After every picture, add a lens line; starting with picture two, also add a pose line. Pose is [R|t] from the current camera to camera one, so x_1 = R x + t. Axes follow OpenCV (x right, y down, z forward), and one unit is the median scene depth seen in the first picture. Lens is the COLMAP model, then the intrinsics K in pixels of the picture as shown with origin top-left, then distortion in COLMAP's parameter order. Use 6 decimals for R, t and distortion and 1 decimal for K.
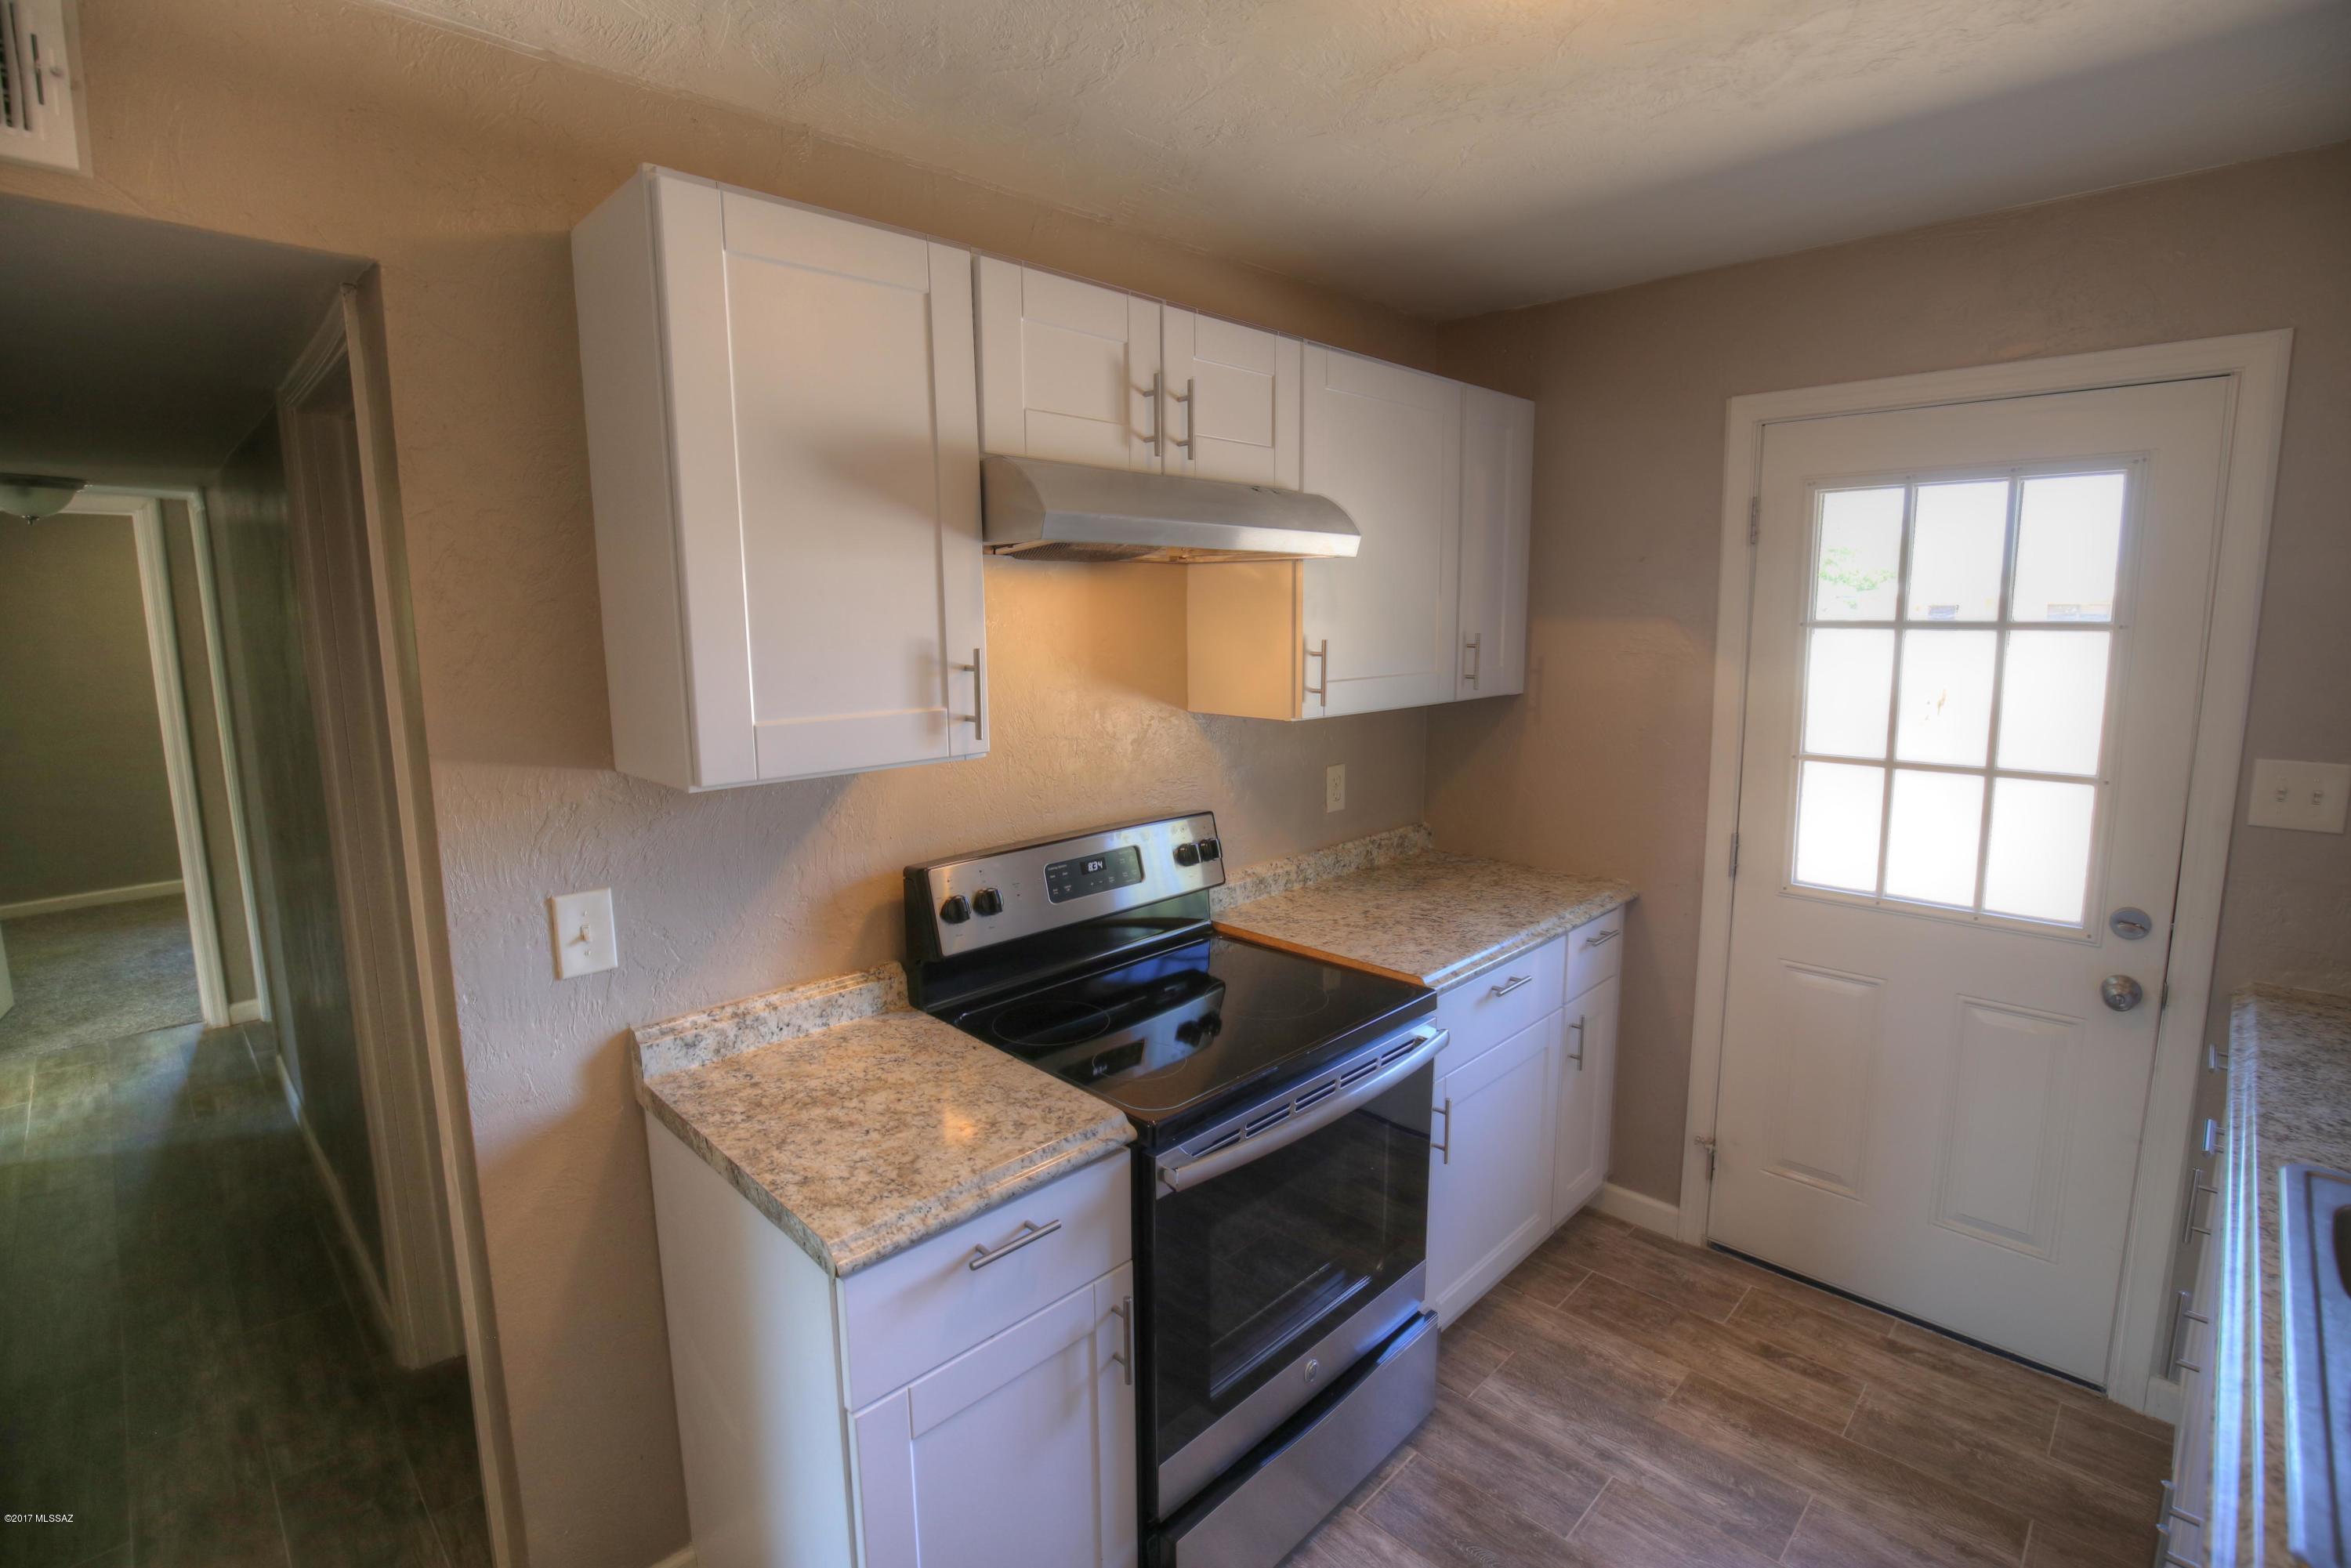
lens RADIAL K [[1087.6, 0, 1176.1], [0, 1087.6, 772.4], [0, 0, 1]] dist [-0.034443, 0.006878]
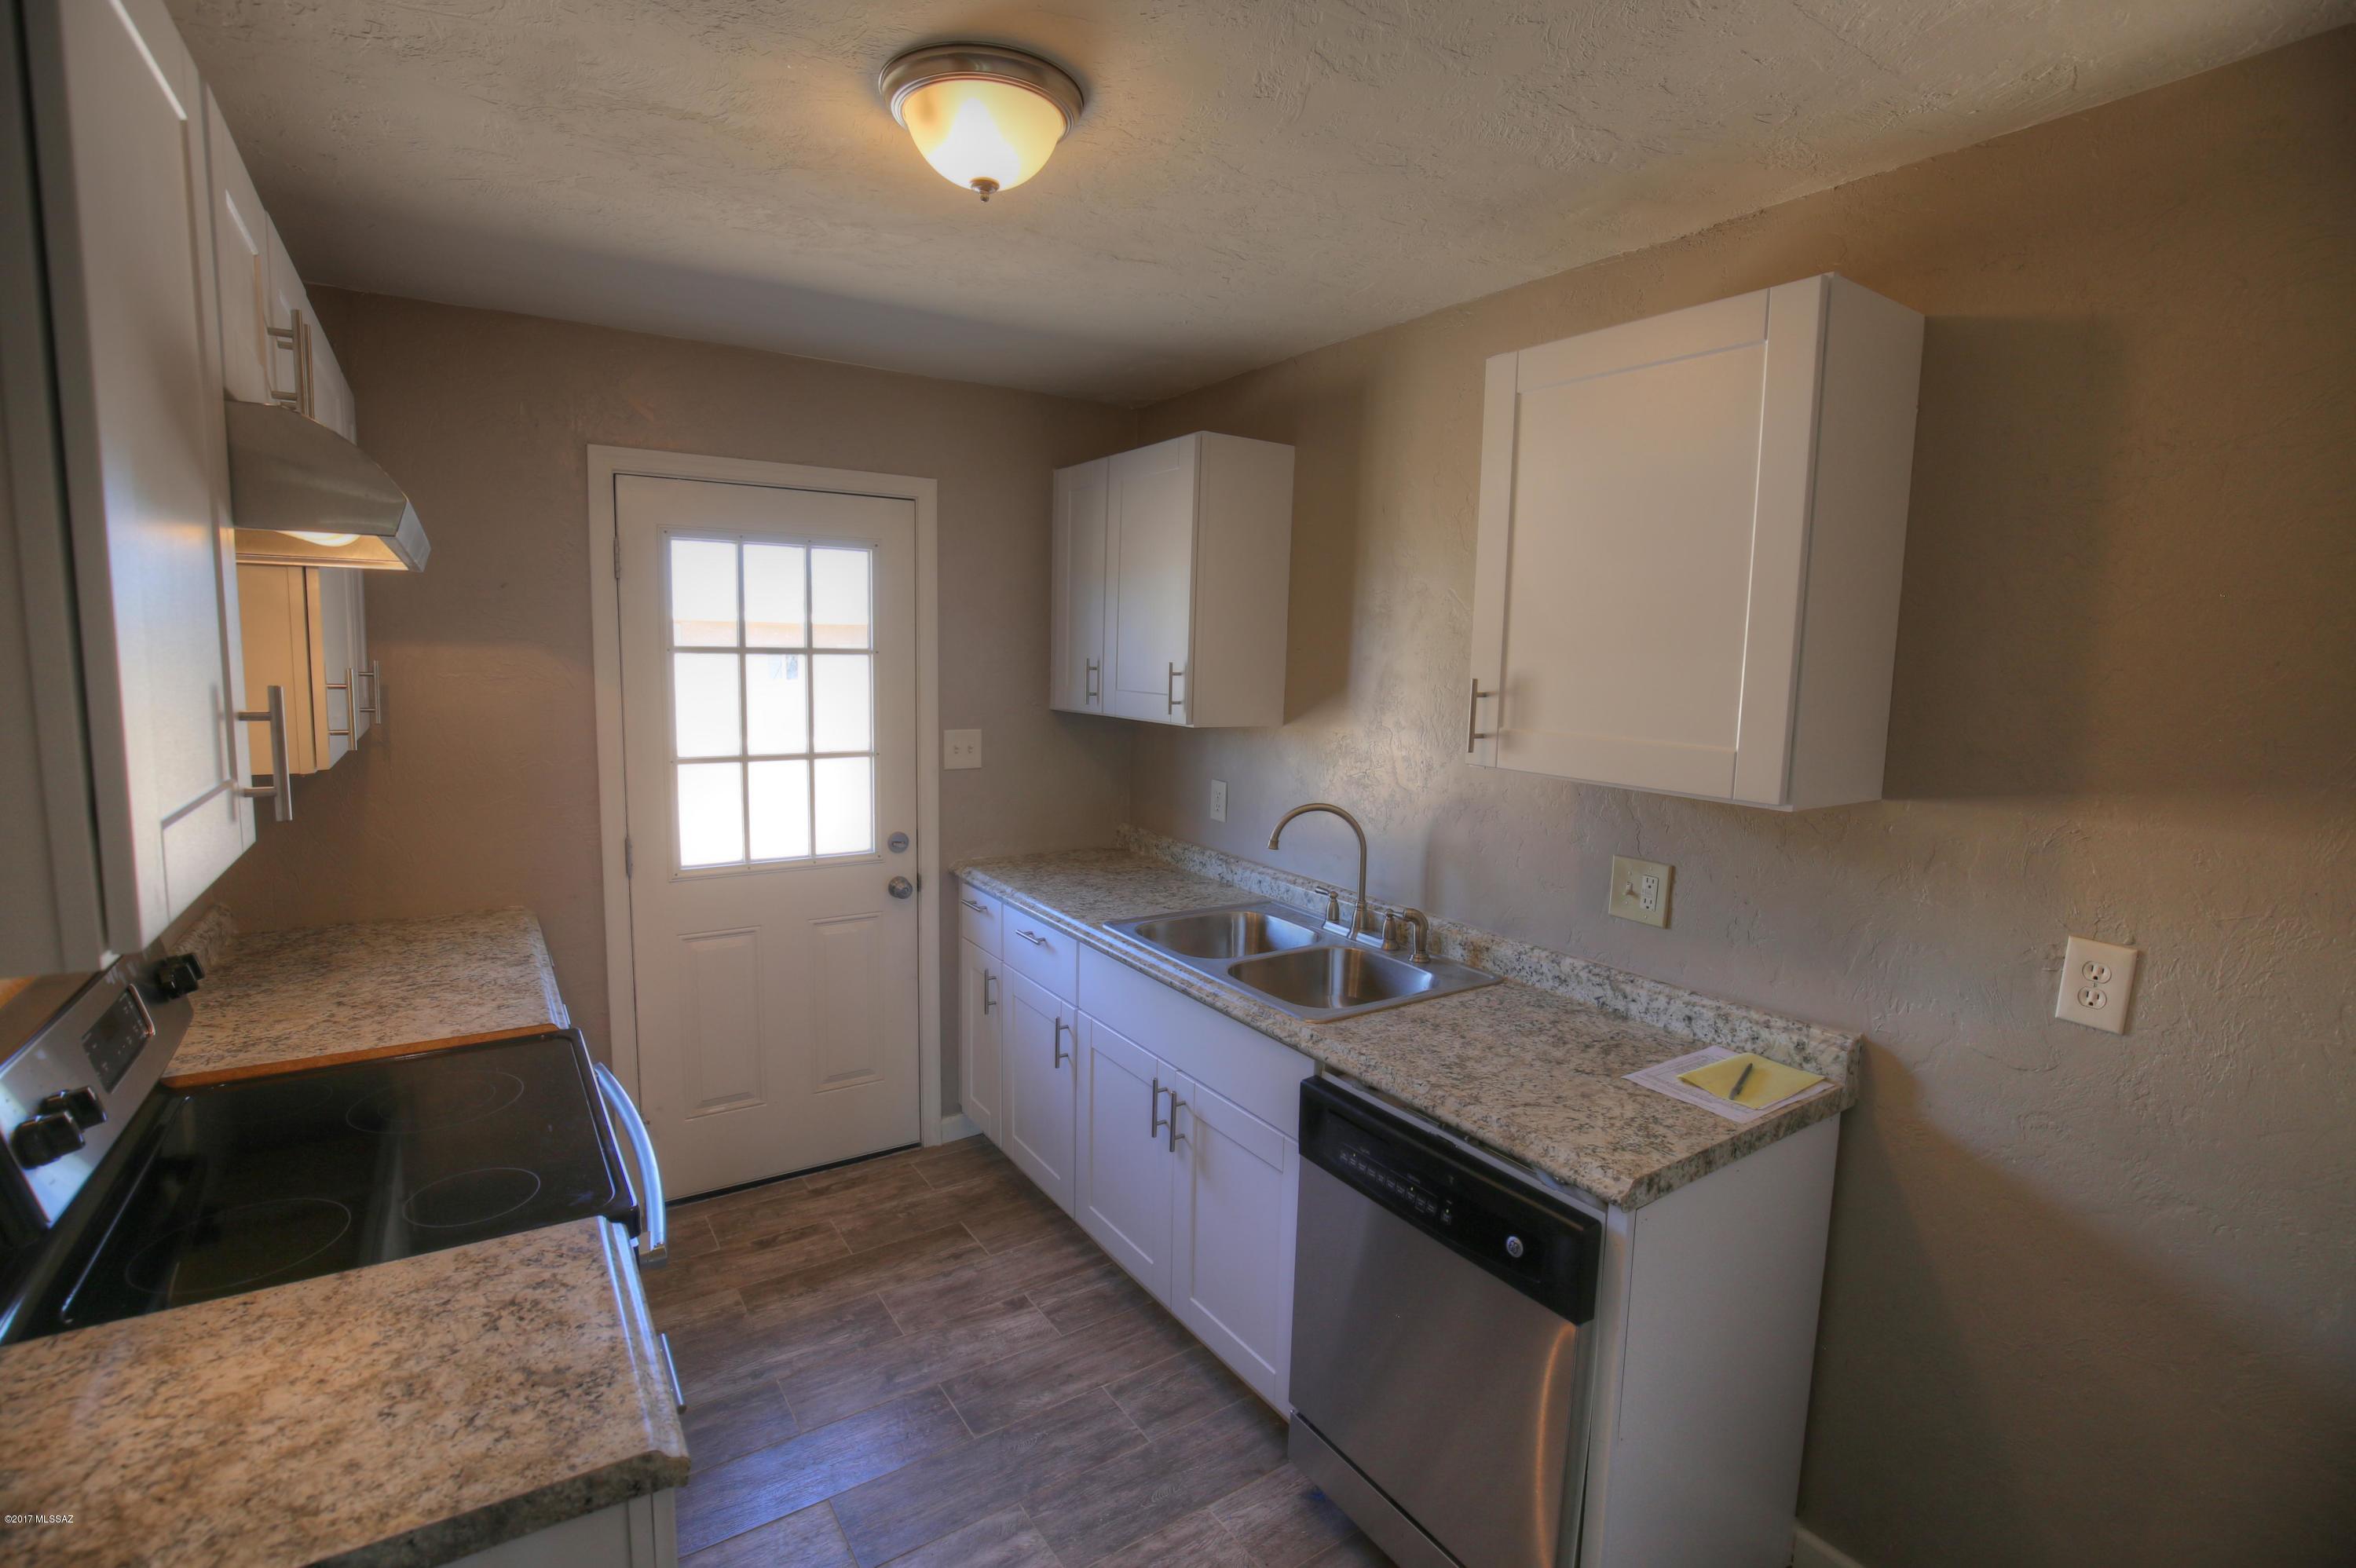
lens RADIAL K [[1089.8, 0, 1181.8], [0, 1089.8, 789.2], [0, 0, 1]] dist [-0.034443, 0.006878]
pose [[0.199165, -0.116868, 0.972972, -0.521136], [0.120546, 0.988245, 0.094027, -0.032423], [-0.972524, 0.098561, 0.210912, 0.235867]]
